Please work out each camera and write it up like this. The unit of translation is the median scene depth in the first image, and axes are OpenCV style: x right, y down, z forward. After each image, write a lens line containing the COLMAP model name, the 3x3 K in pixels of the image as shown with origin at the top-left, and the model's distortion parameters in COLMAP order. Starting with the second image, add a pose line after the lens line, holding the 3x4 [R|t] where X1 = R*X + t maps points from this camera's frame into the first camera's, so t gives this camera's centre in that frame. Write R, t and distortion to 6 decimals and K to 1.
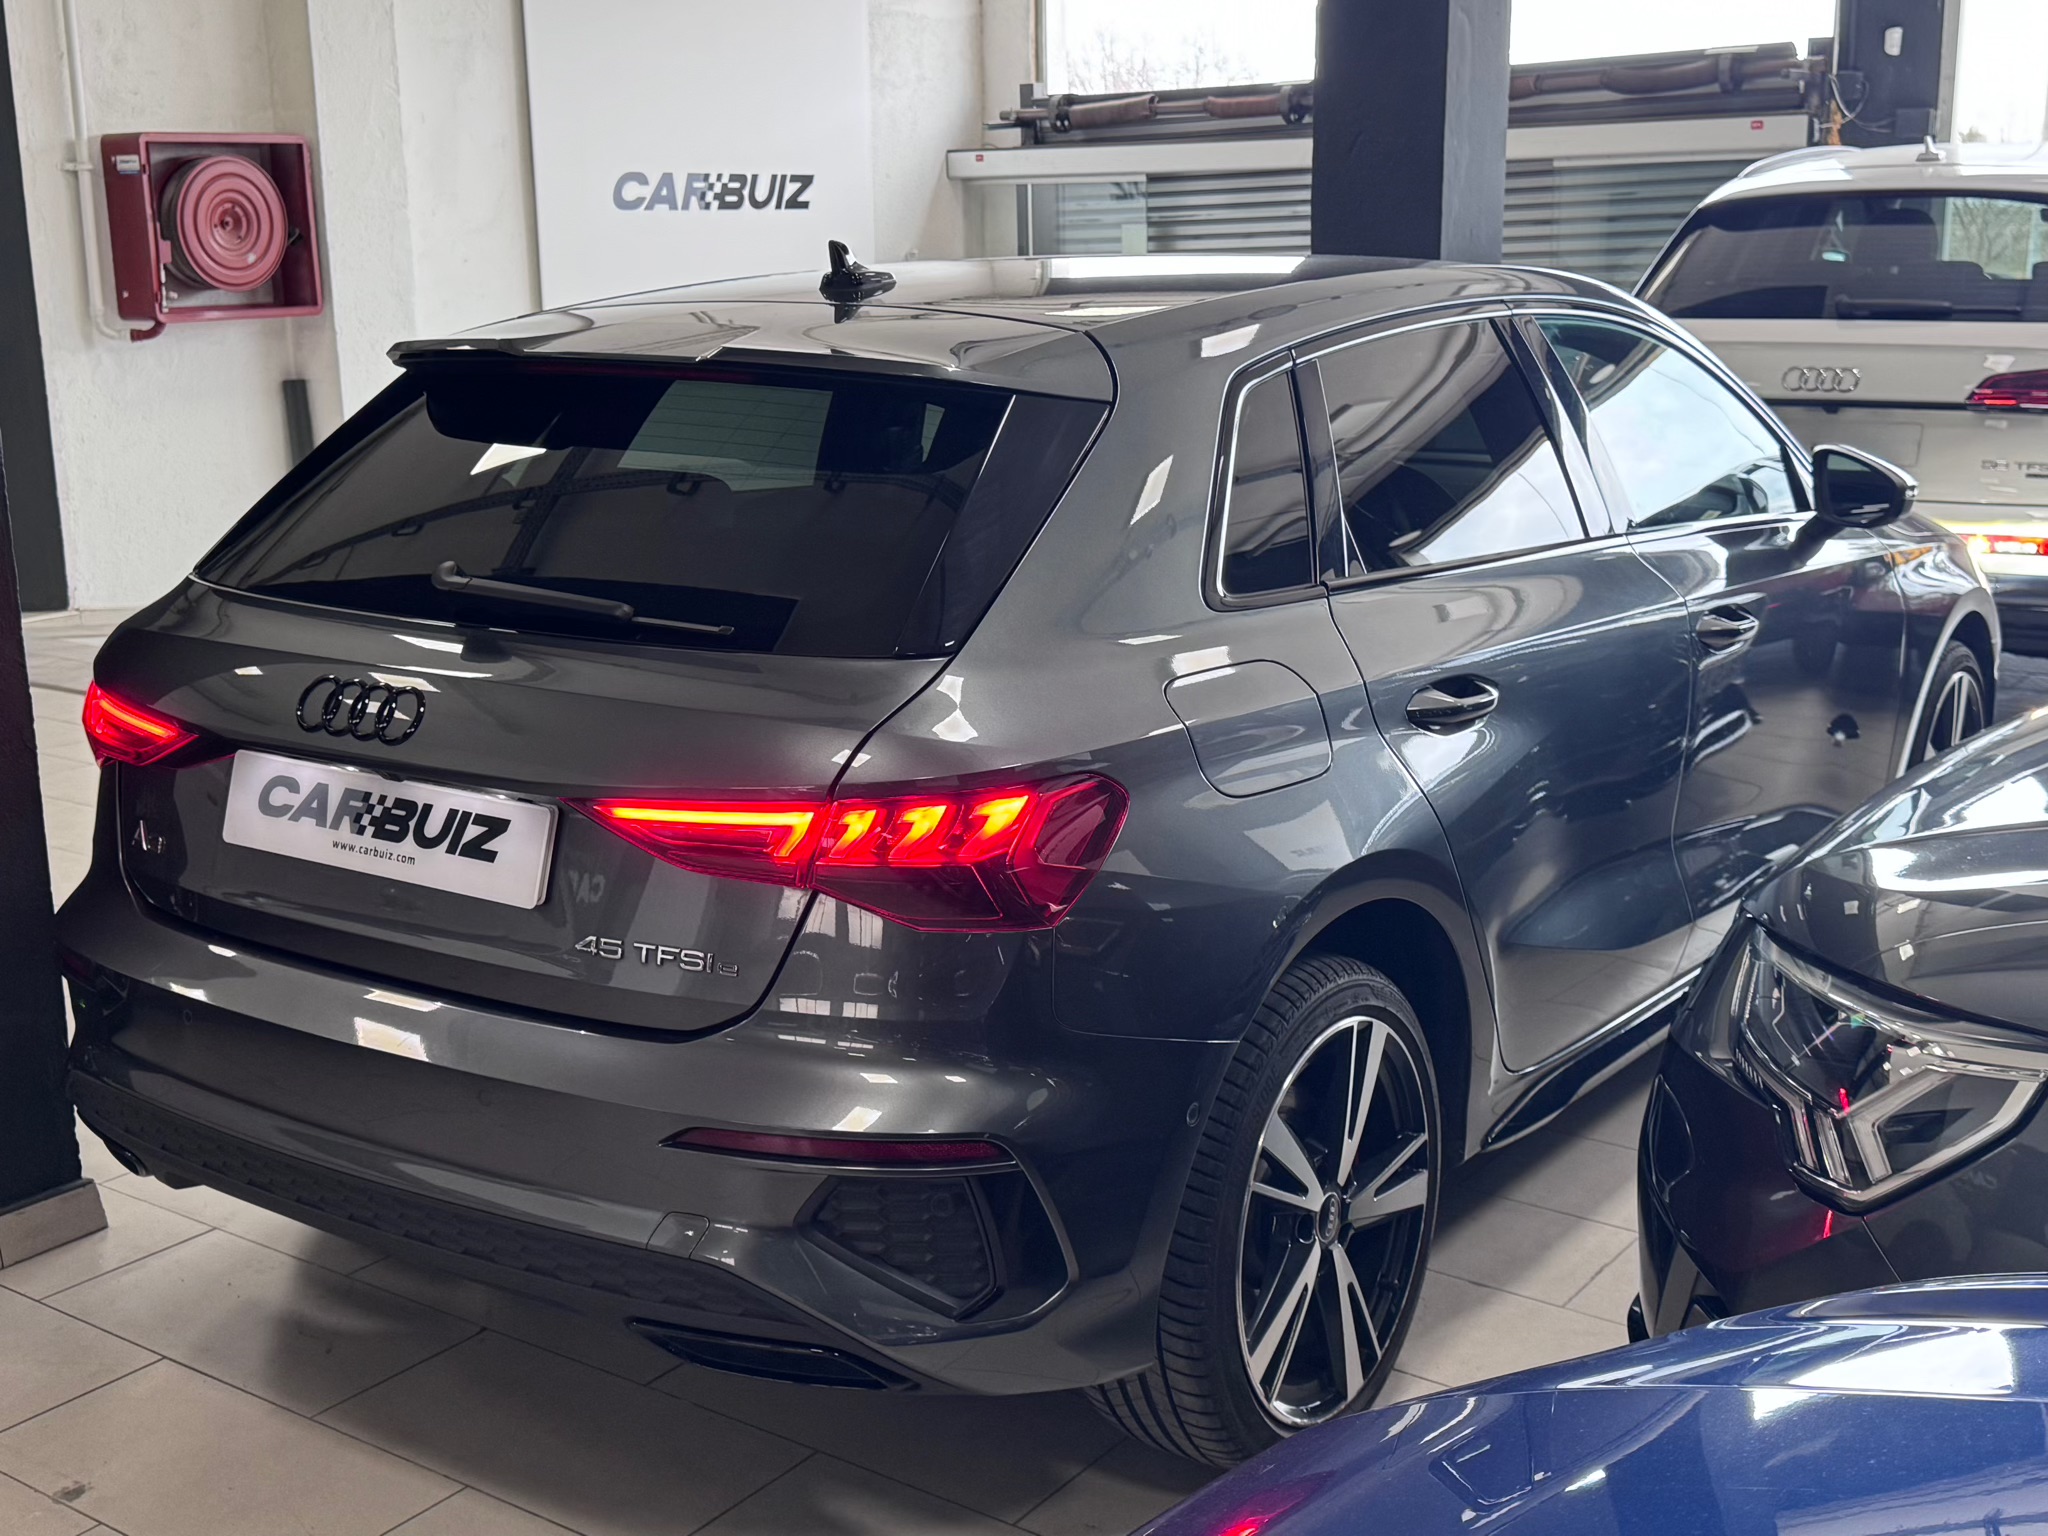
lens RADIAL K [[2373.9, 0, 1025.2], [0, 2373.9, 764.8], [0, 0, 1]] dist [0.013818, 0.000000]
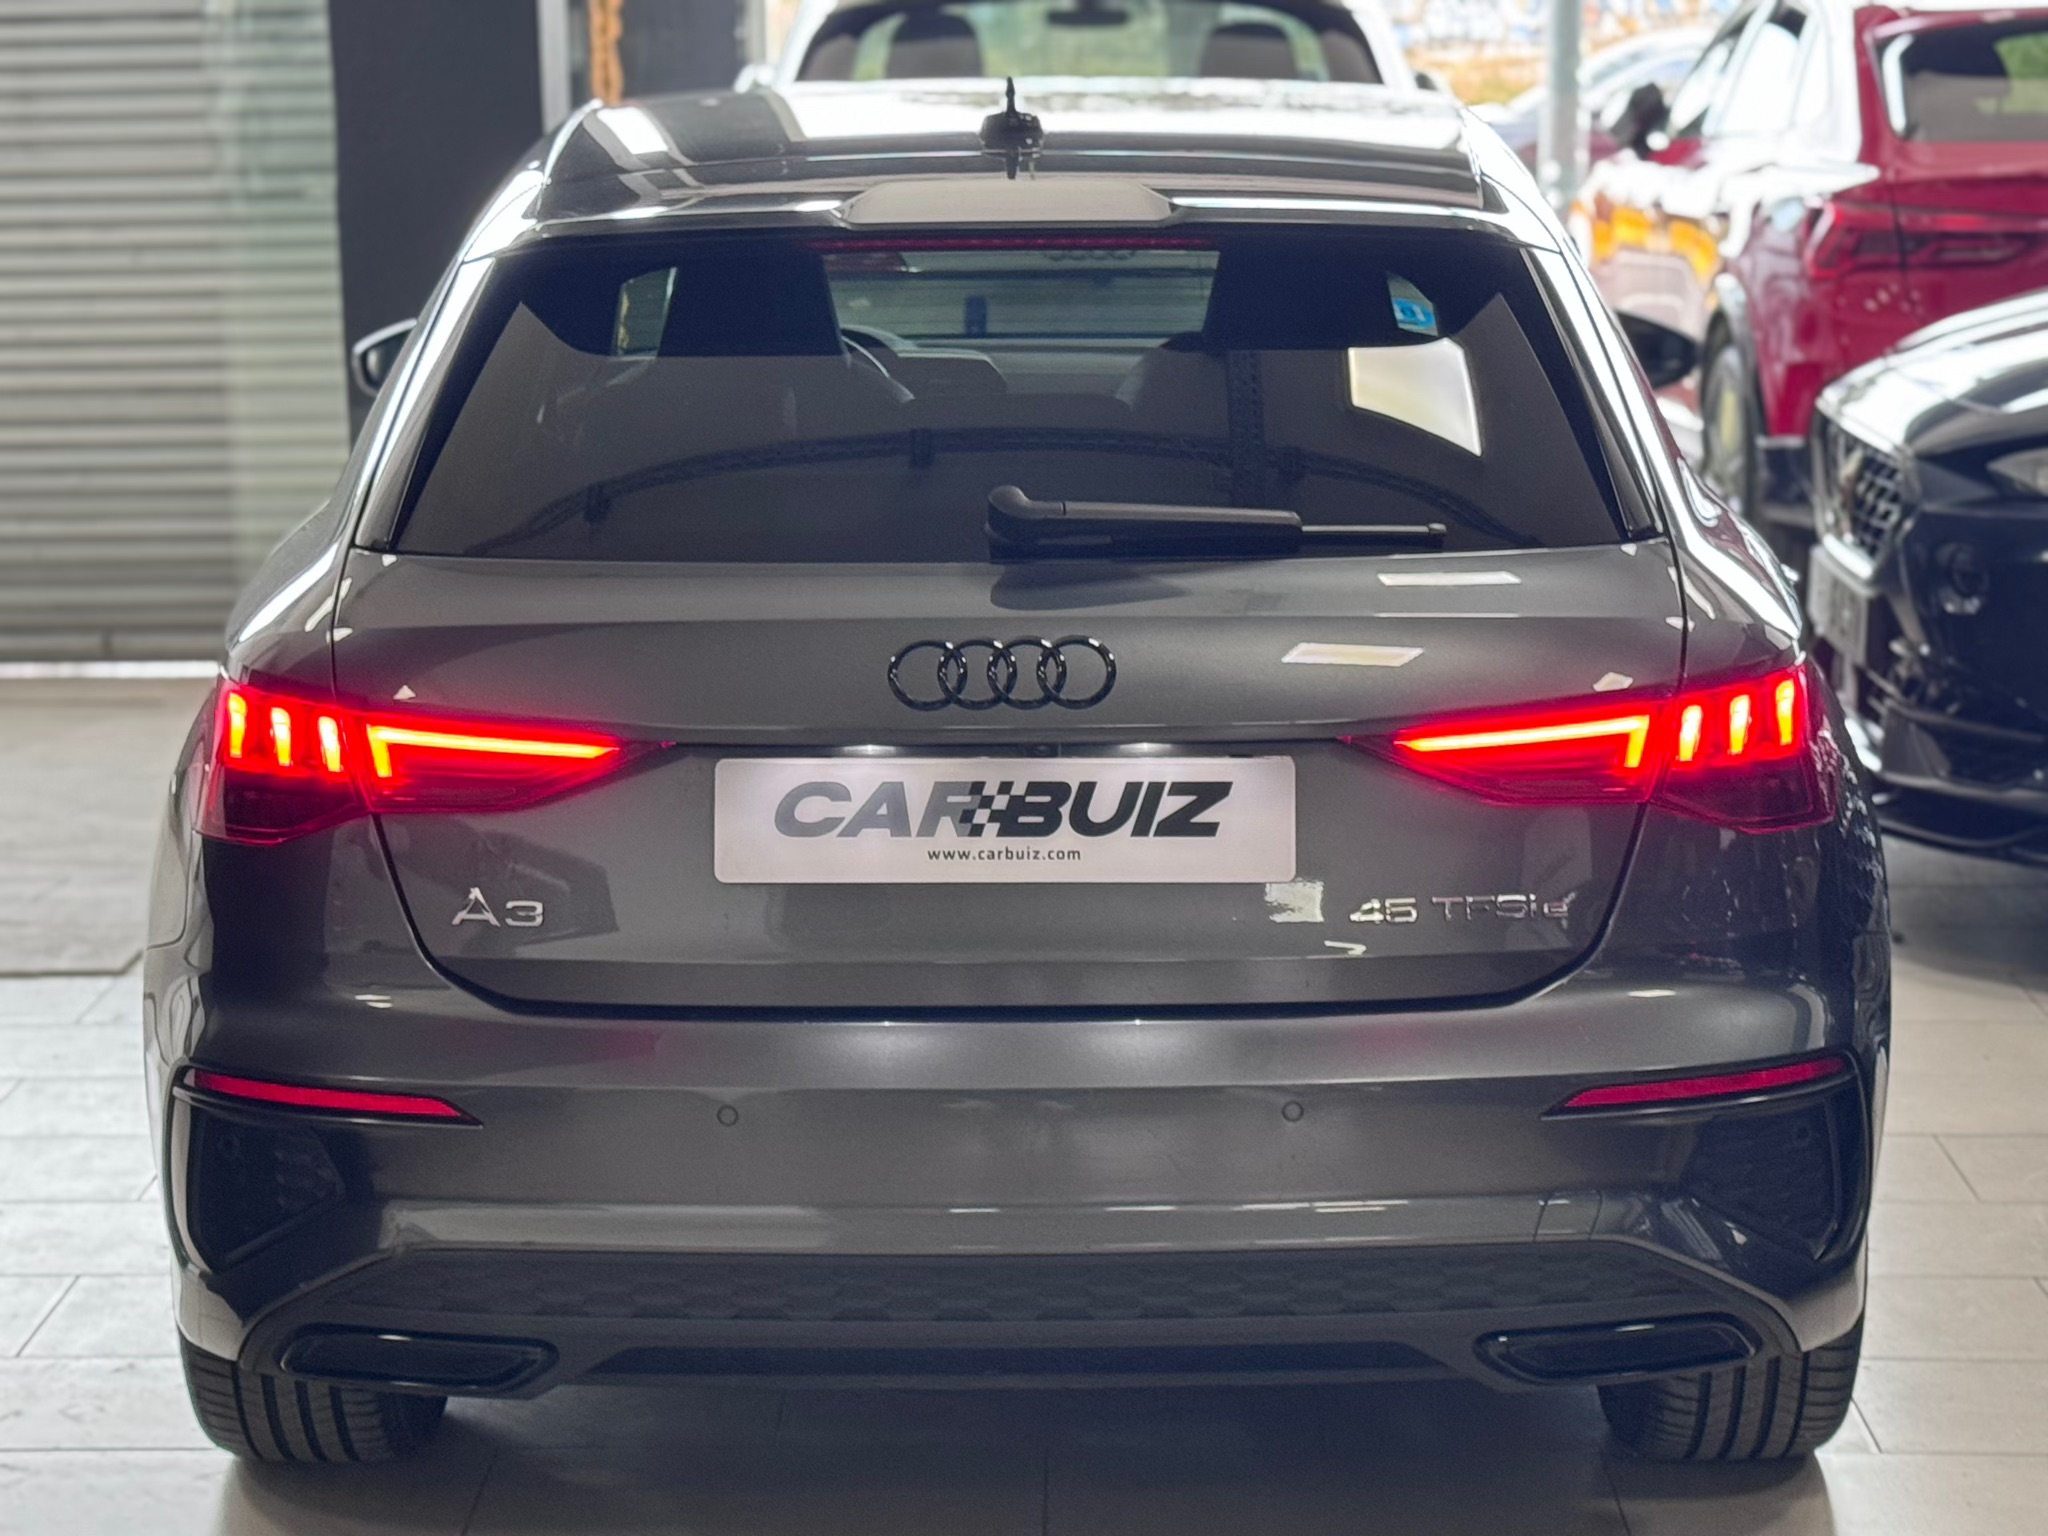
lens RADIAL K [[4074.2, 0, 1021.3], [0, 4074.2, 766.9], [0, 0, 1]] dist [0.162253, 0.000000]
pose [[0.823025, -0.097881, 0.559507, -1.030942], [0.126182, 0.991933, -0.012082, 0.025020], [-0.553812, 0.080544, 0.828737, -0.132764]]
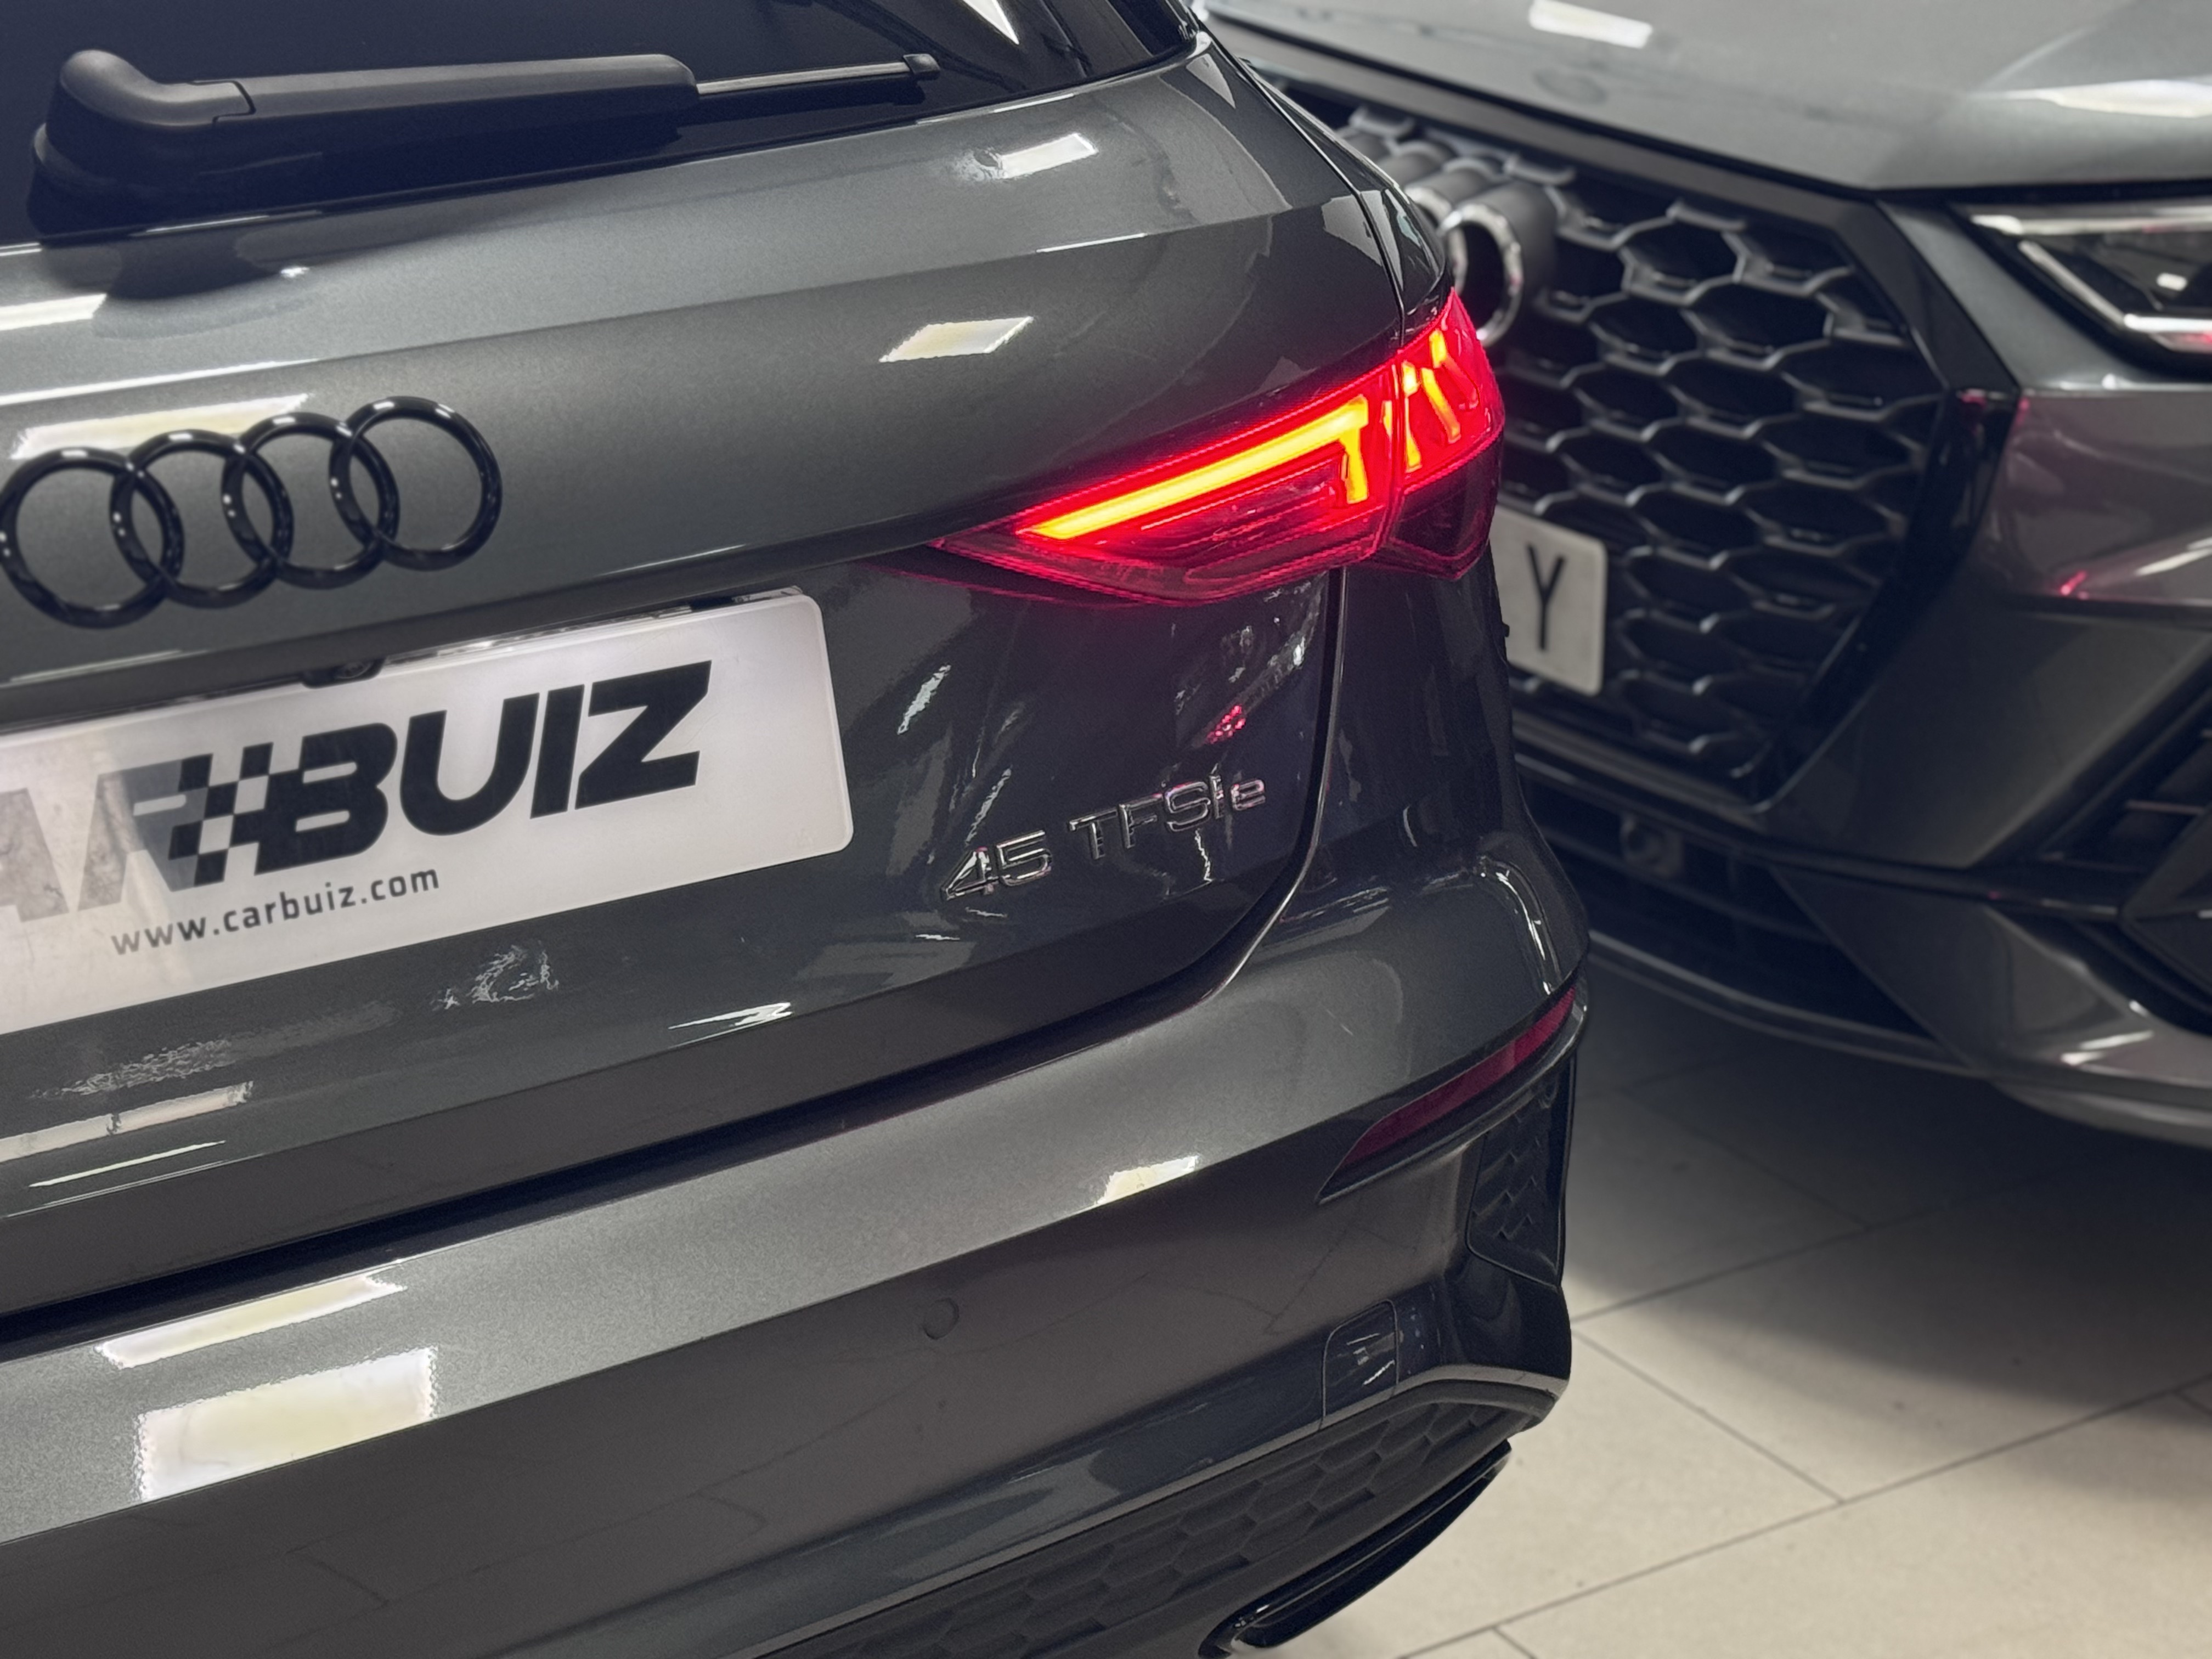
lens RADIAL K [[4400.4, 0, 1108.4], [0, 4400.4, 828.7], [0, 0, 1]] dist [0.162253, 0.000000]
pose [[0.370333, -0.308244, 0.876264, -0.798109], [0.206726, 0.947028, 0.245768, -0.109657], [-0.905604, 0.090130, 0.414438, 0.621099]]
